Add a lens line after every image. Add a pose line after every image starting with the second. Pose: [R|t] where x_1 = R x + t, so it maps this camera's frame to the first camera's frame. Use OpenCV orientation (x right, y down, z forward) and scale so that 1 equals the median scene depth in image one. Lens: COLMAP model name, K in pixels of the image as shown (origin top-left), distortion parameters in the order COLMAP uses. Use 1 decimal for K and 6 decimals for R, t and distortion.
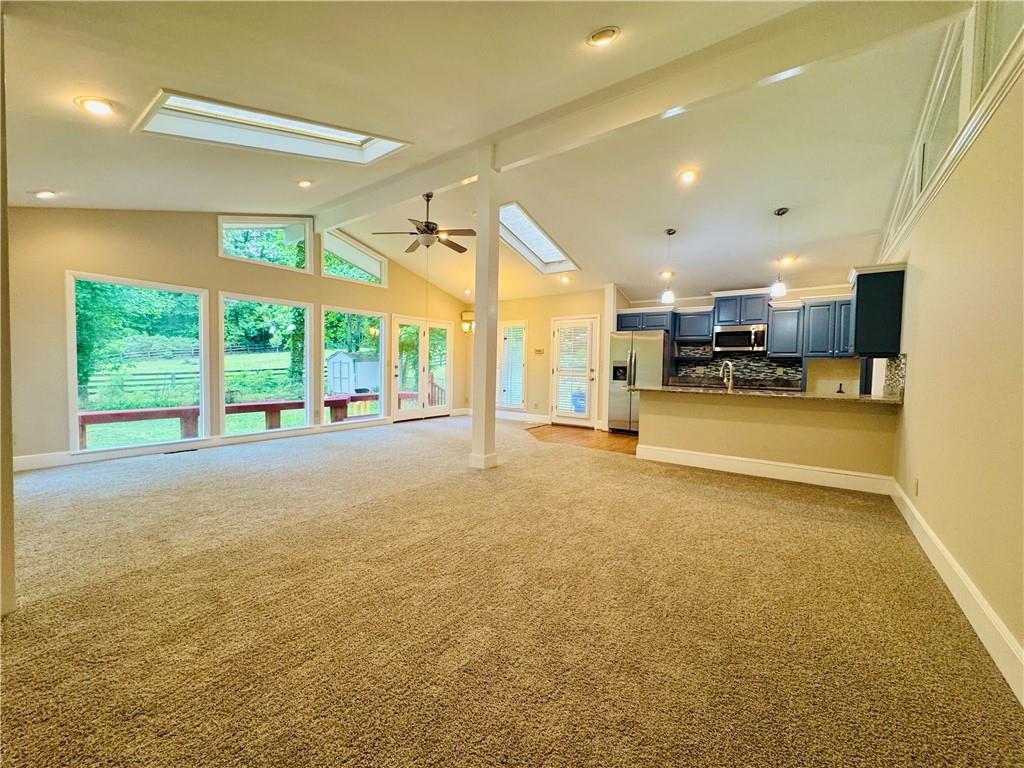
lens RADIAL K [[411.0, 0, 508.8], [0, 411.0, 382.9], [0, 0, 1]] dist [-0.002911, 0.000740]
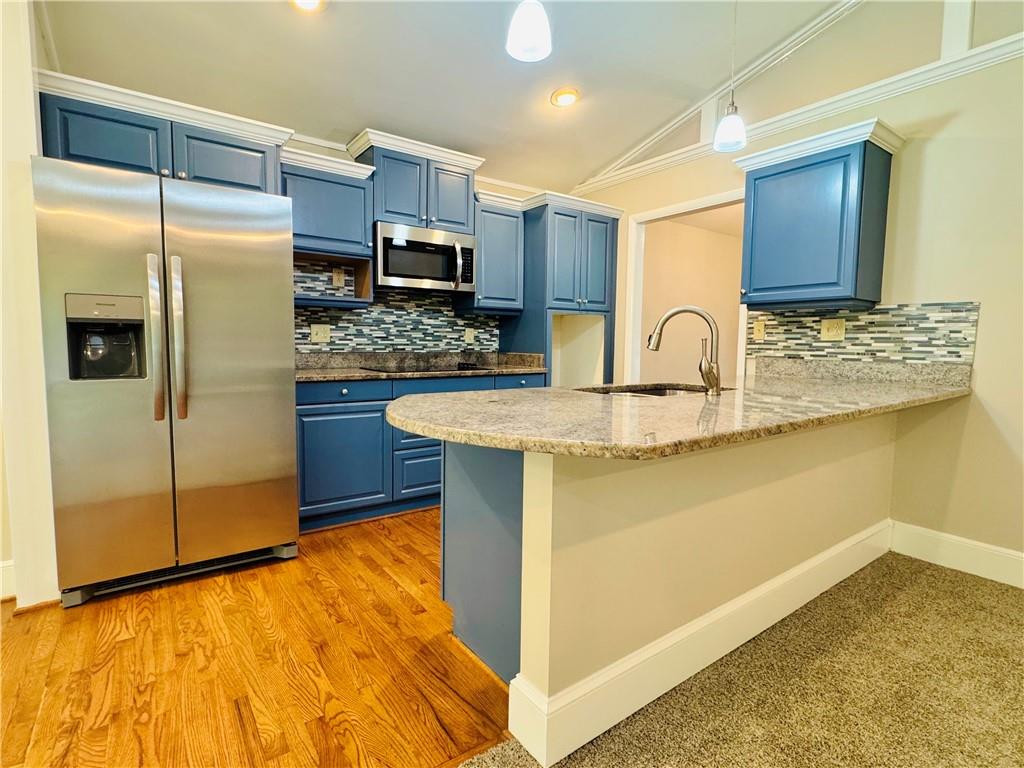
lens RADIAL K [[510.9, 0, 512.2], [0, 510.9, 384.8], [0, 0, 1]] dist [0.019154, -0.000147]
pose [[0.305455, -0.096452, 0.947309, 0.061267], [0.037415, 0.995304, 0.089275, -0.021531], [-0.951471, 0.008174, 0.307630, 0.719664]]
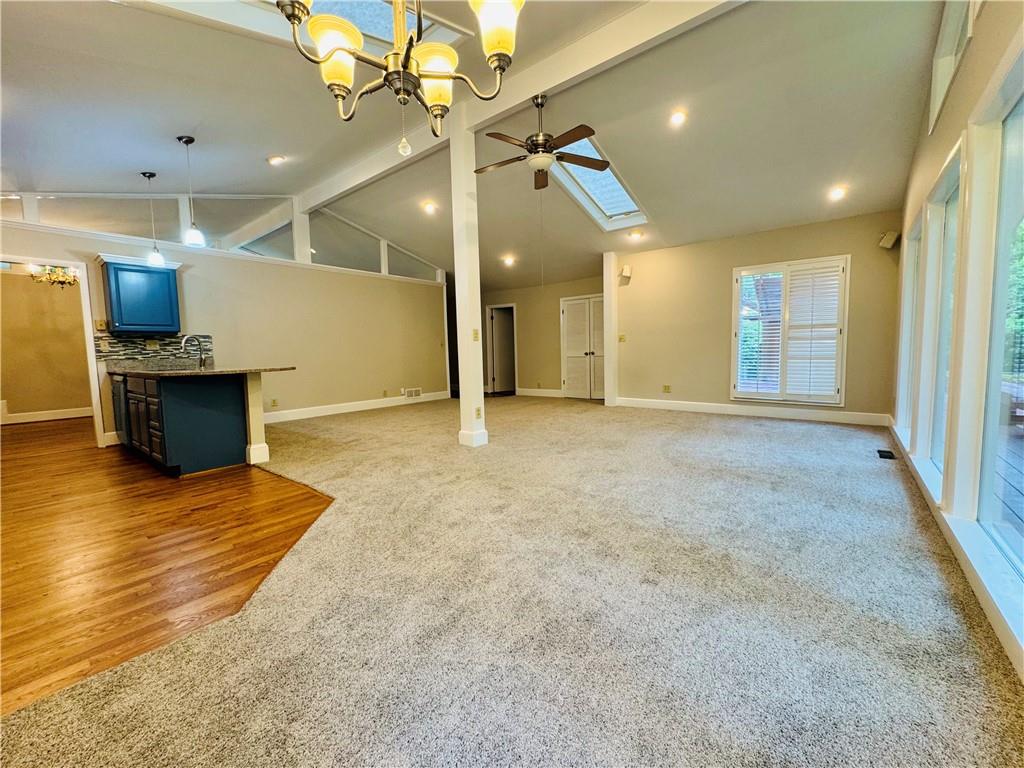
lens RADIAL K [[411.0, 0, 514.0], [0, 411.0, 382.1], [0, 0, 1]] dist [-0.002911, 0.000740]
pose [[-0.998828, 0.004220, 0.048223, -0.141308], [0.010331, 0.991826, 0.127179, -0.040655], [-0.047292, 0.127528, -0.990707, 1.333546]]
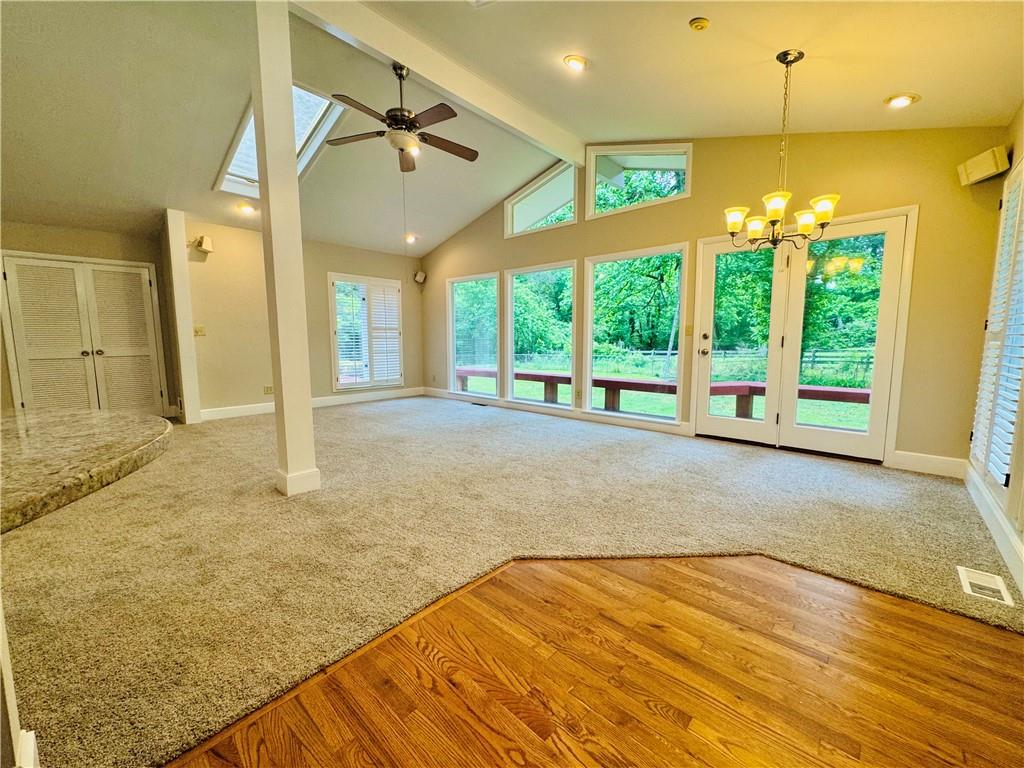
lens RADIAL K [[411.0, 0, 511.3], [0, 411.0, 382.0], [0, 0, 1]] dist [-0.002911, 0.000740]
pose [[-0.112122, 0.092056, -0.989421, 0.358656], [-0.046812, 0.994105, 0.097797, -0.023316], [0.992591, 0.057282, -0.107151, 0.950513]]
